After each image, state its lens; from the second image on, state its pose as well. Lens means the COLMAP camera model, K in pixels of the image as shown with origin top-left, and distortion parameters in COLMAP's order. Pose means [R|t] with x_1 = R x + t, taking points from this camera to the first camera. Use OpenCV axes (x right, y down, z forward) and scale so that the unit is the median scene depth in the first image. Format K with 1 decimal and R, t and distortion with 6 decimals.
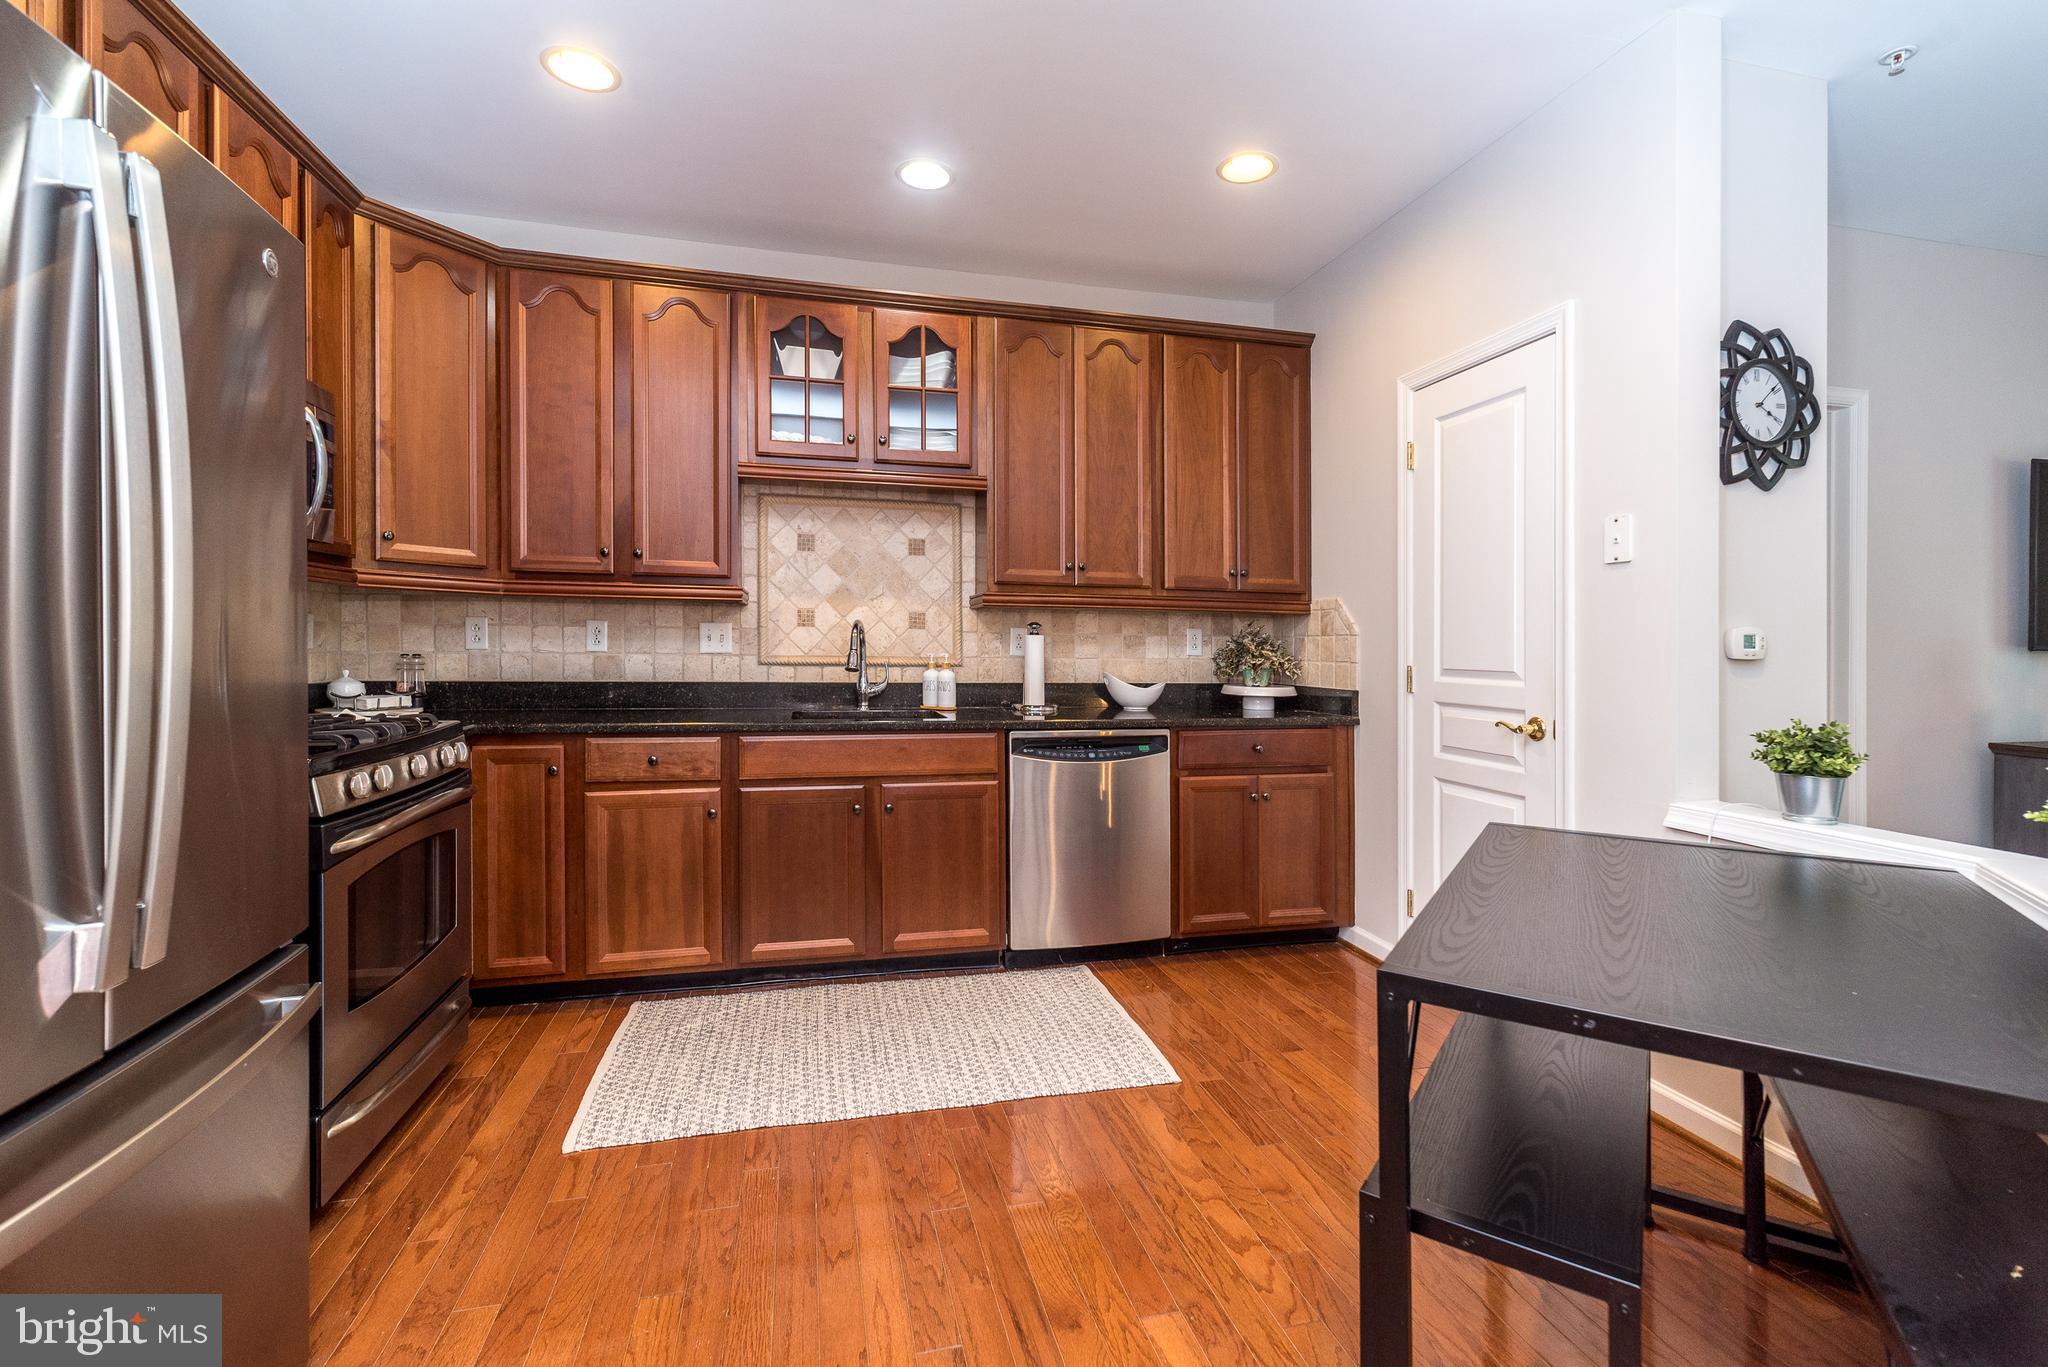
lens RADIAL K [[891.3, 0, 1024.7], [0, 891.3, 665.5], [0, 0, 1]] dist [0.005944, 0.000532]
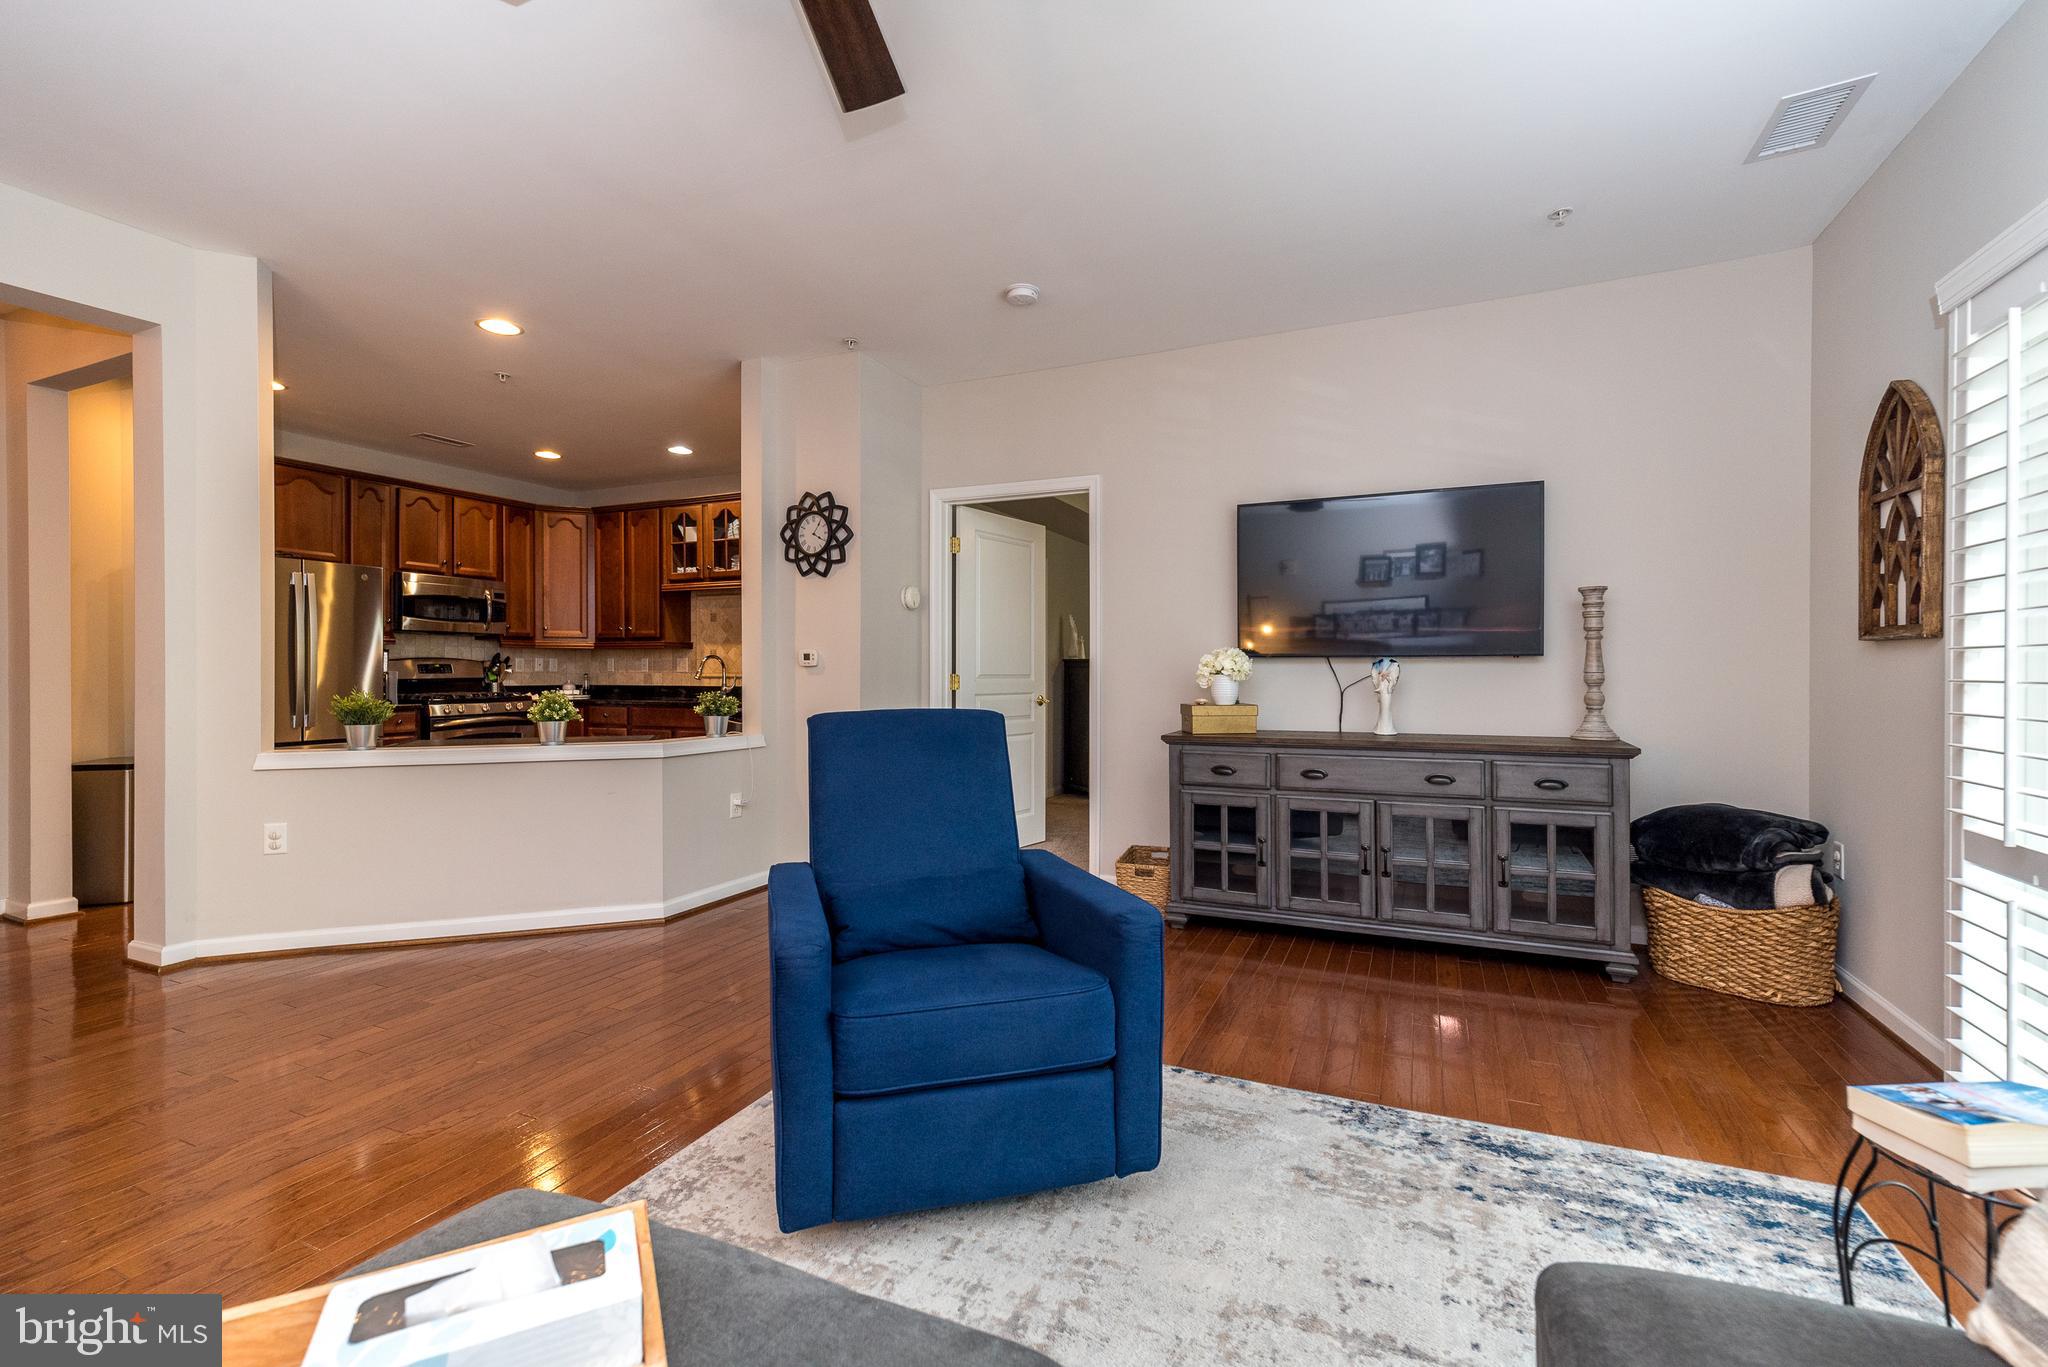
lens RADIAL K [[888.8, 0, 1029.8], [0, 888.8, 691.8], [0, 0, 1]] dist [0.003488, 0.000609]
pose [[0.790742, -0.002666, -0.612144, 2.315246], [-0.000048, 0.999990, -0.004417, 0.056110], [0.612149, 0.003521, 0.790734, -0.225711]]
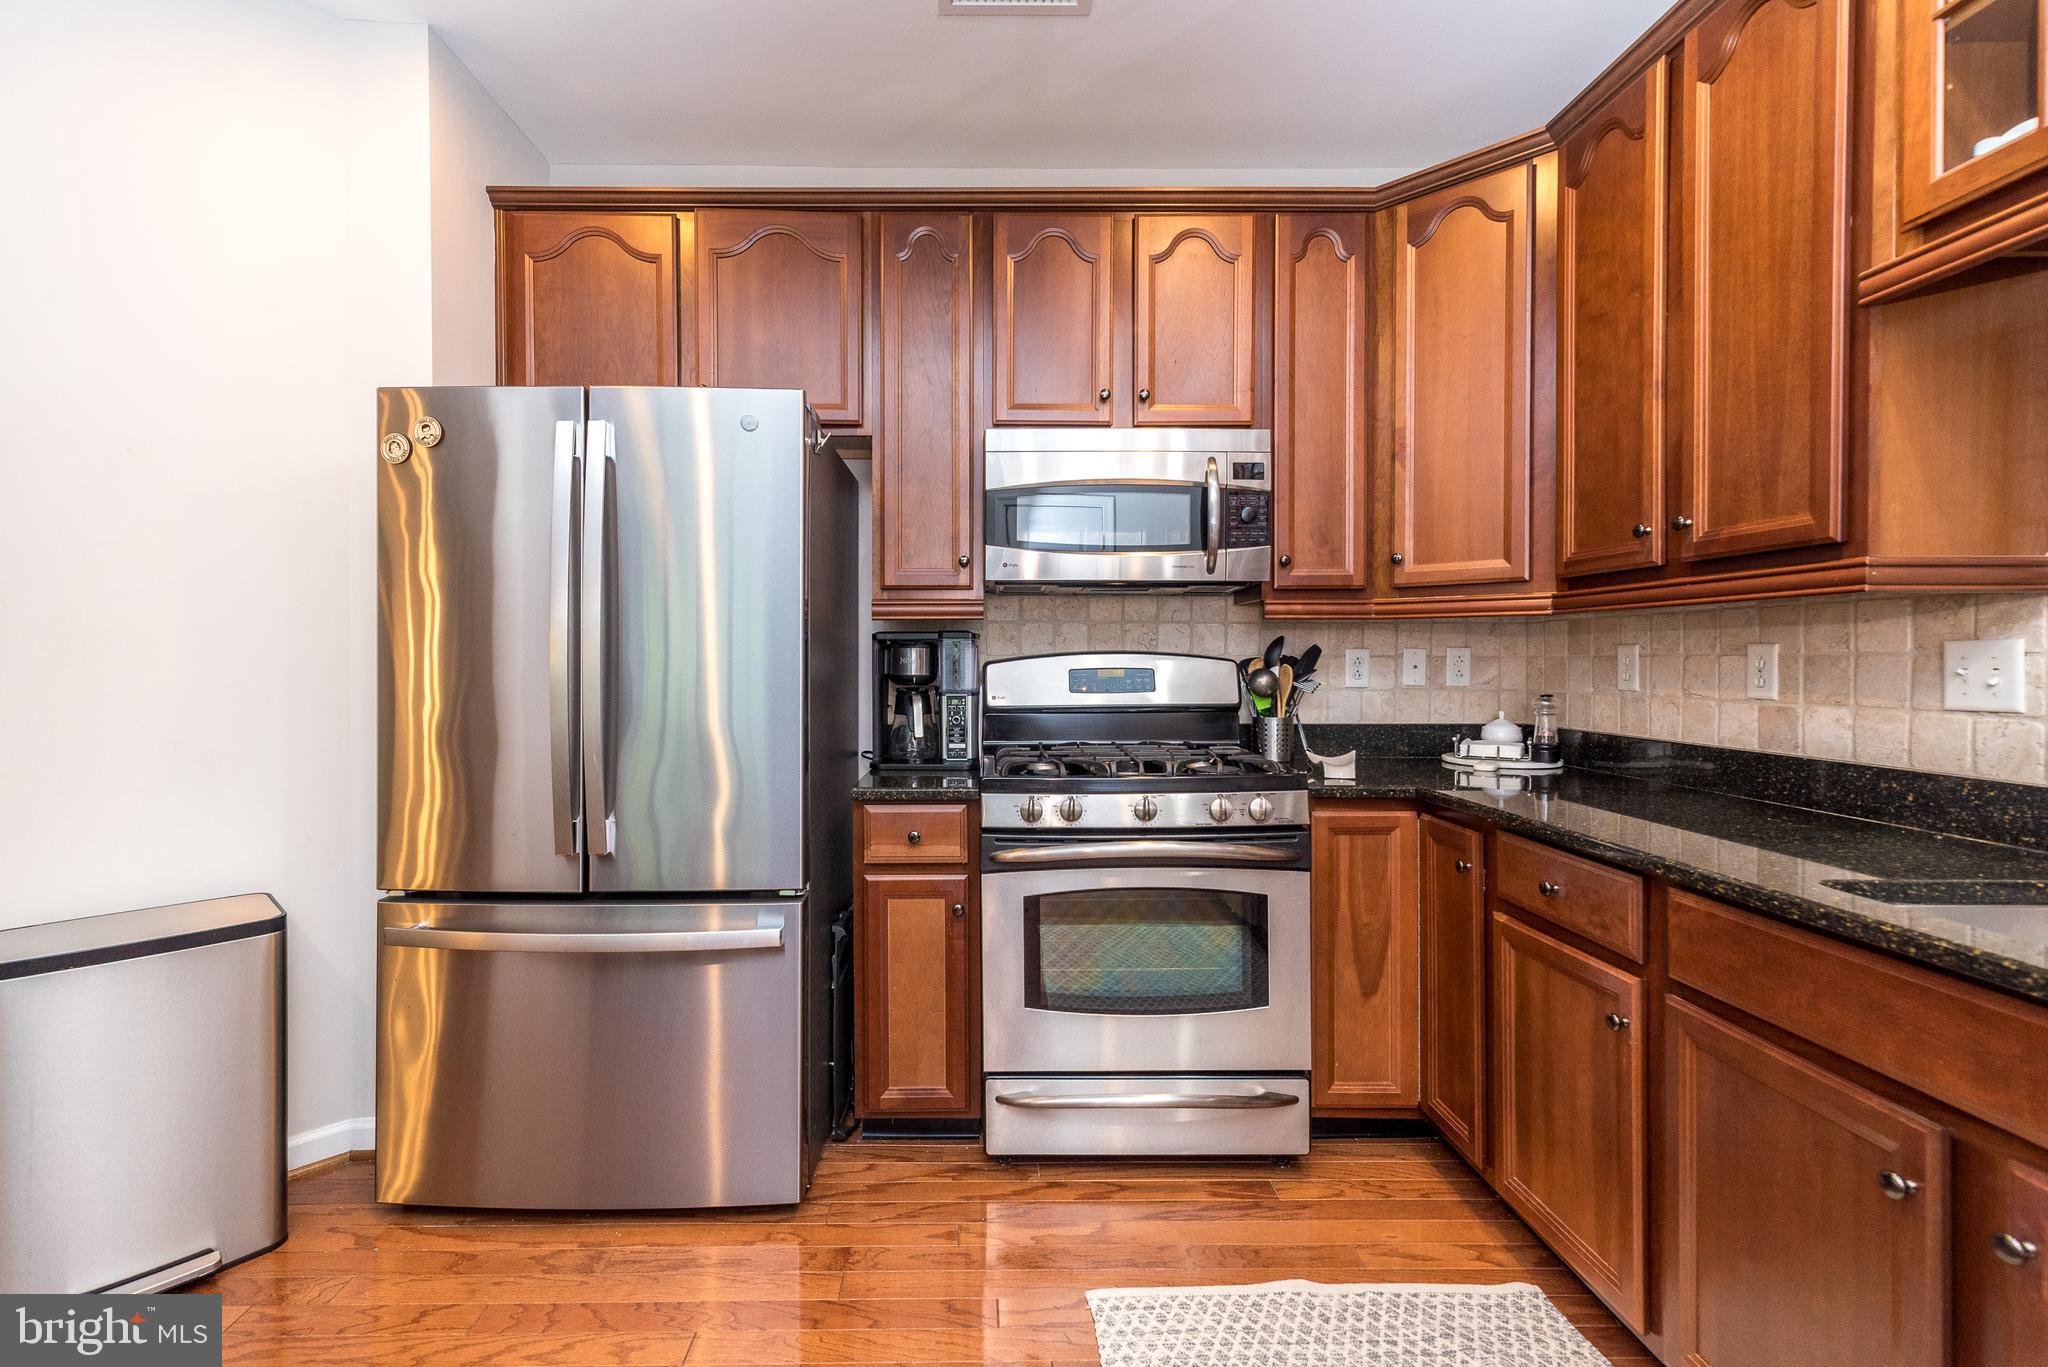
lens RADIAL K [[891.3, 0, 1024.7], [0, 891.3, 665.5], [0, 0, 1]] dist [0.005944, 0.000532]
pose [[-0.212134, -0.000901, -0.977240, 0.277103], [-0.008015, 0.999968, 0.000818, -0.048815], [0.977208, 0.008006, -0.212134, 0.928682]]
